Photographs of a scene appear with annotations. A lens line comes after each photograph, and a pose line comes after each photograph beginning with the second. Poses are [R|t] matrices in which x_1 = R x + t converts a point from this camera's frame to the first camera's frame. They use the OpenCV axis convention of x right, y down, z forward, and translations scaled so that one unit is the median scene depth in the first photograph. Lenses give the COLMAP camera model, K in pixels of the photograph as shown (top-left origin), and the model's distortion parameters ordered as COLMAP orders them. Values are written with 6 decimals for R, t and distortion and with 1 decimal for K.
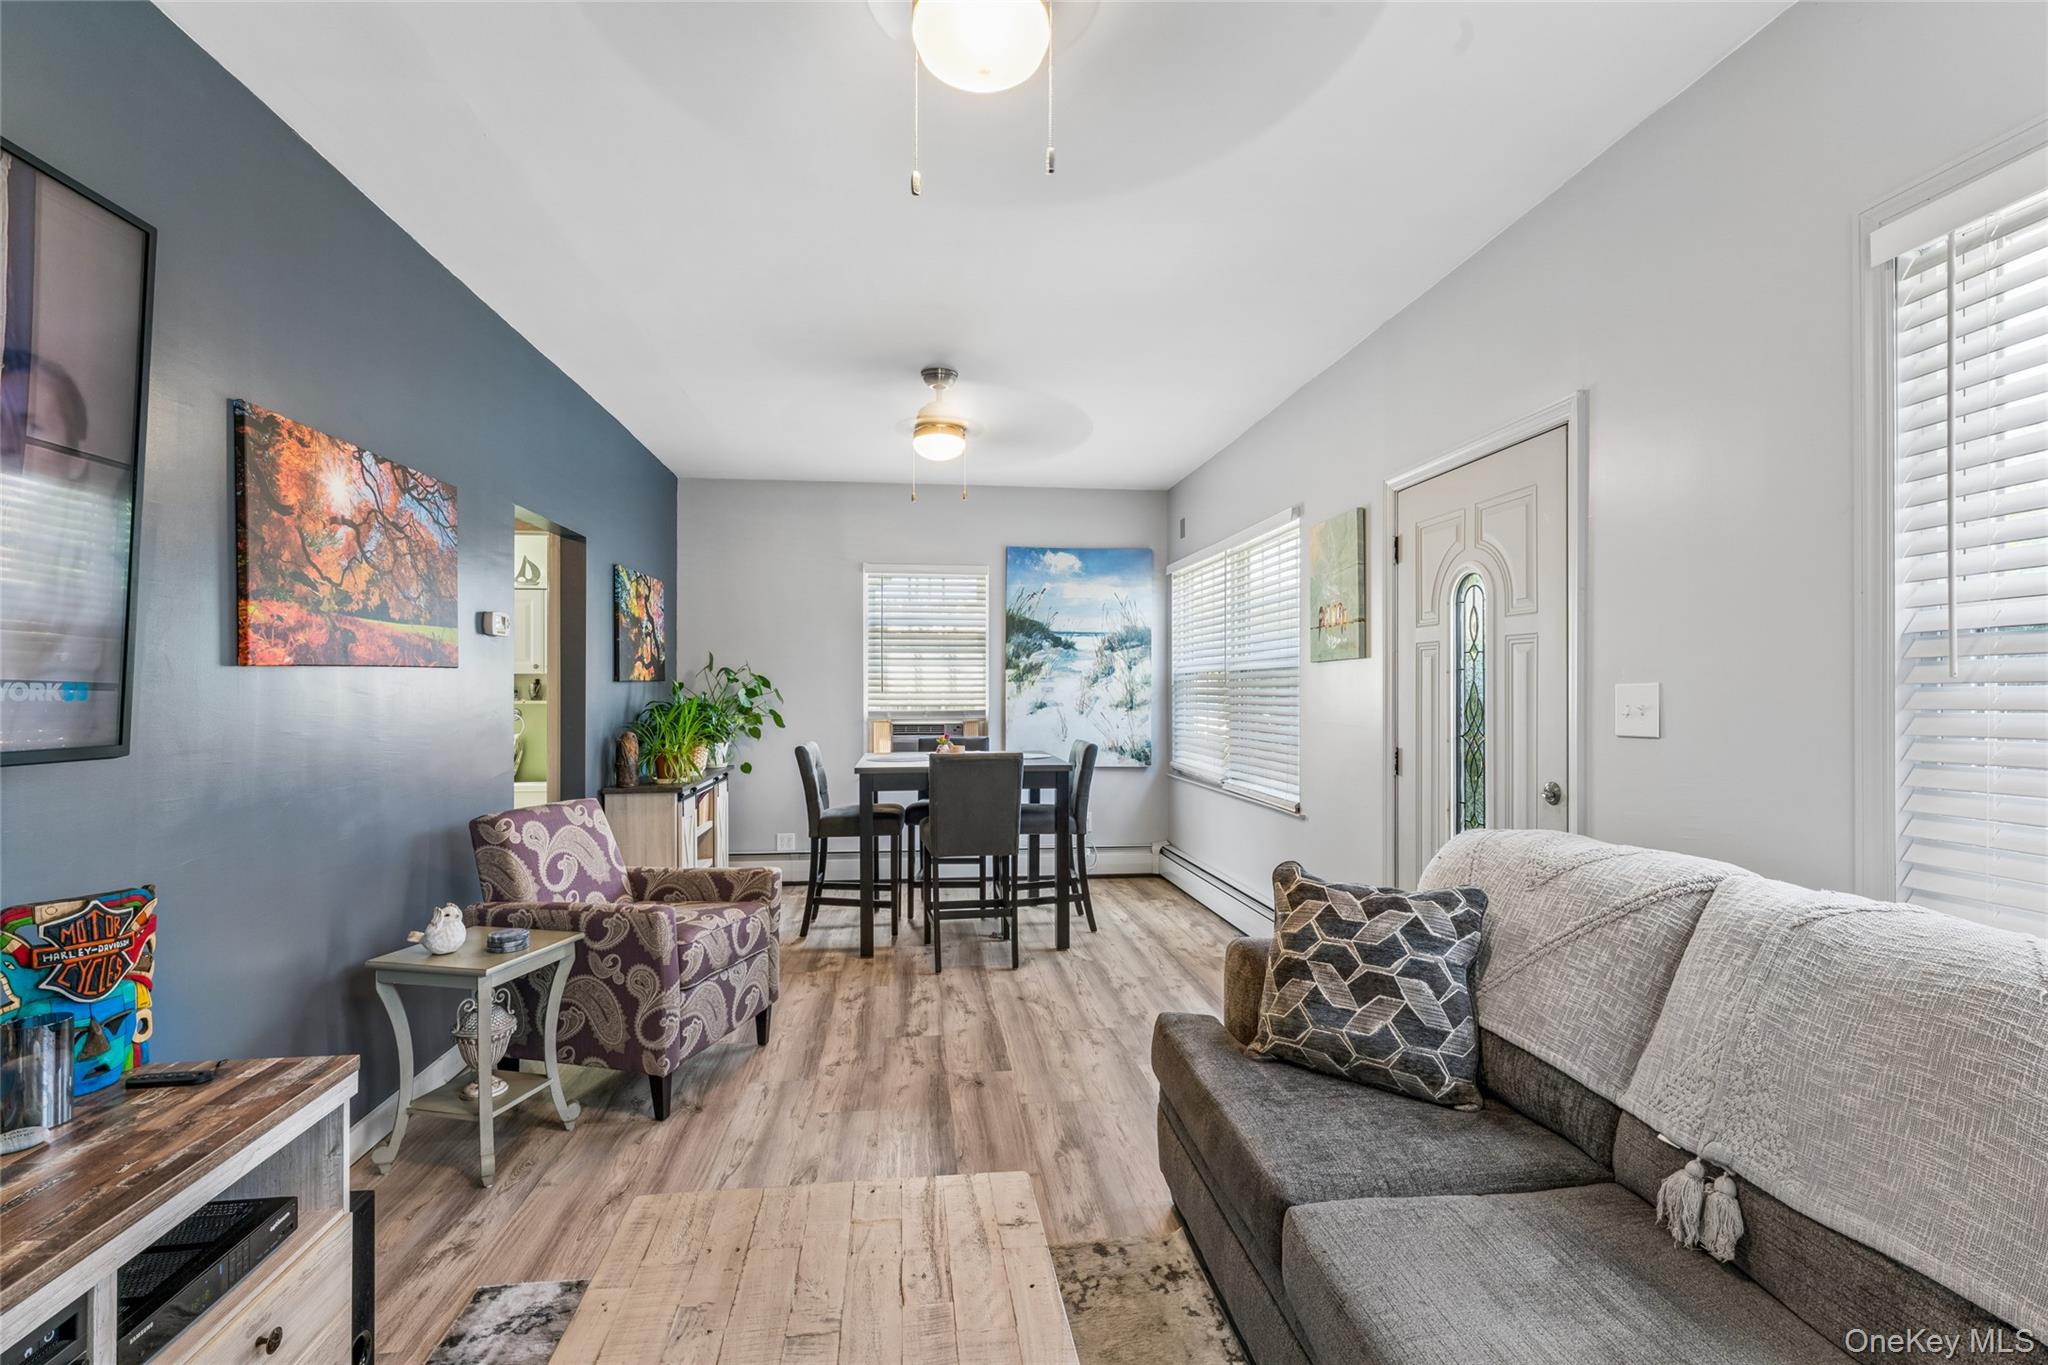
lens RADIAL K [[934.0, 0, 1024.0], [0, 934.0, 682.5], [0, 0, 1]] dist [0.000252, 0.000050]
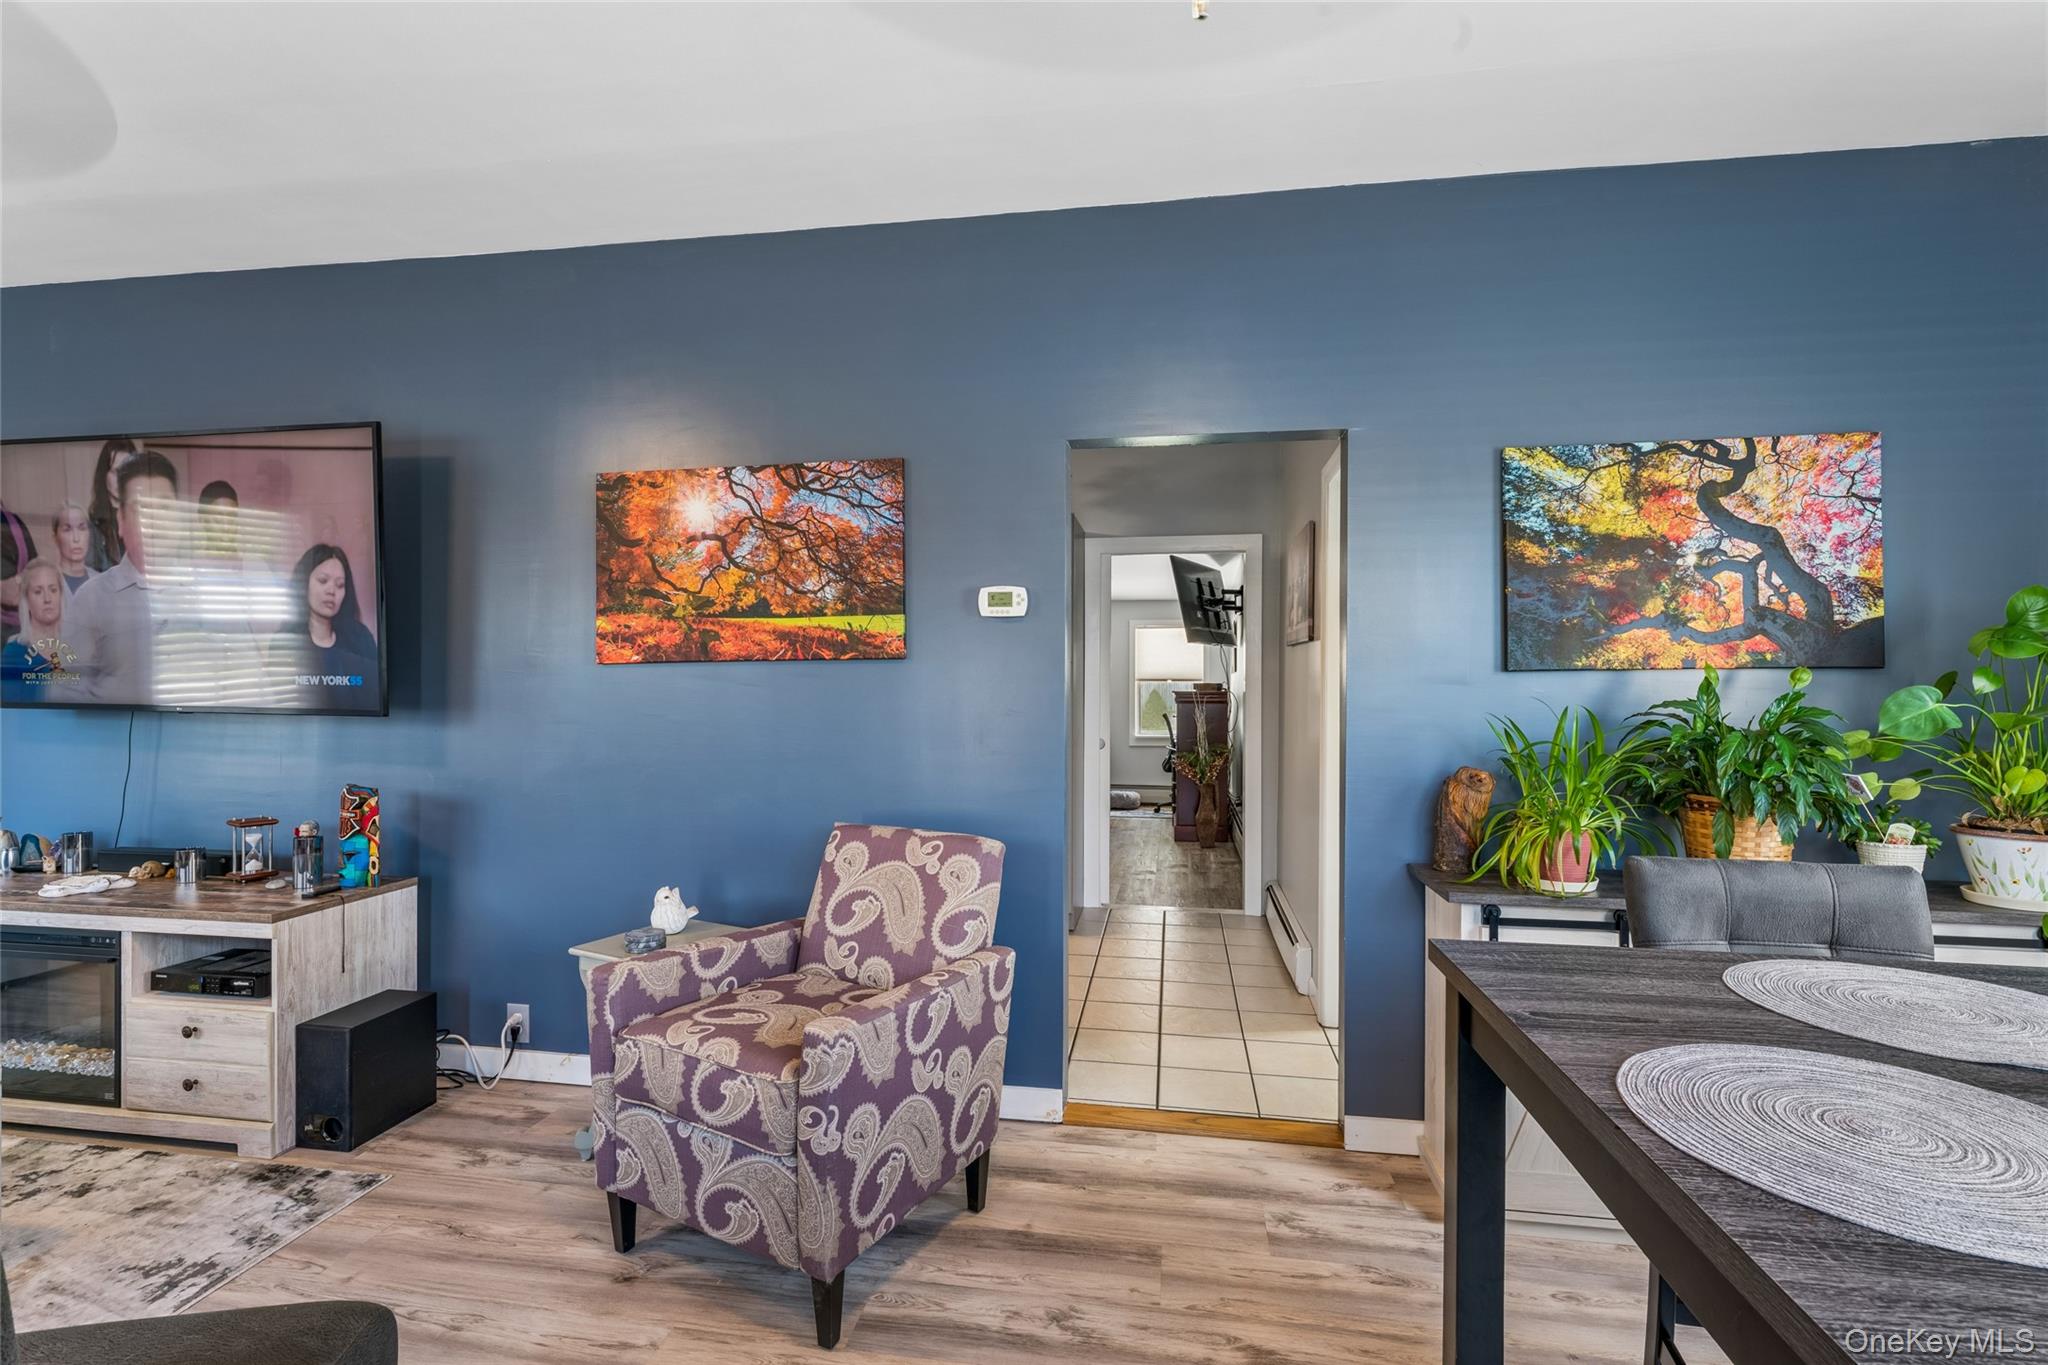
lens RADIAL K [[934.0, 0, 1024.0], [0, 934.0, 682.5], [0, 0, 1]] dist [0.000252, 0.000050]
pose [[-0.276113, 0.000325, -0.961125, 0.285196], [0.001620, 0.999999, -0.000128, 0.009765], [0.961124, -0.001593, -0.276113, 1.728636]]
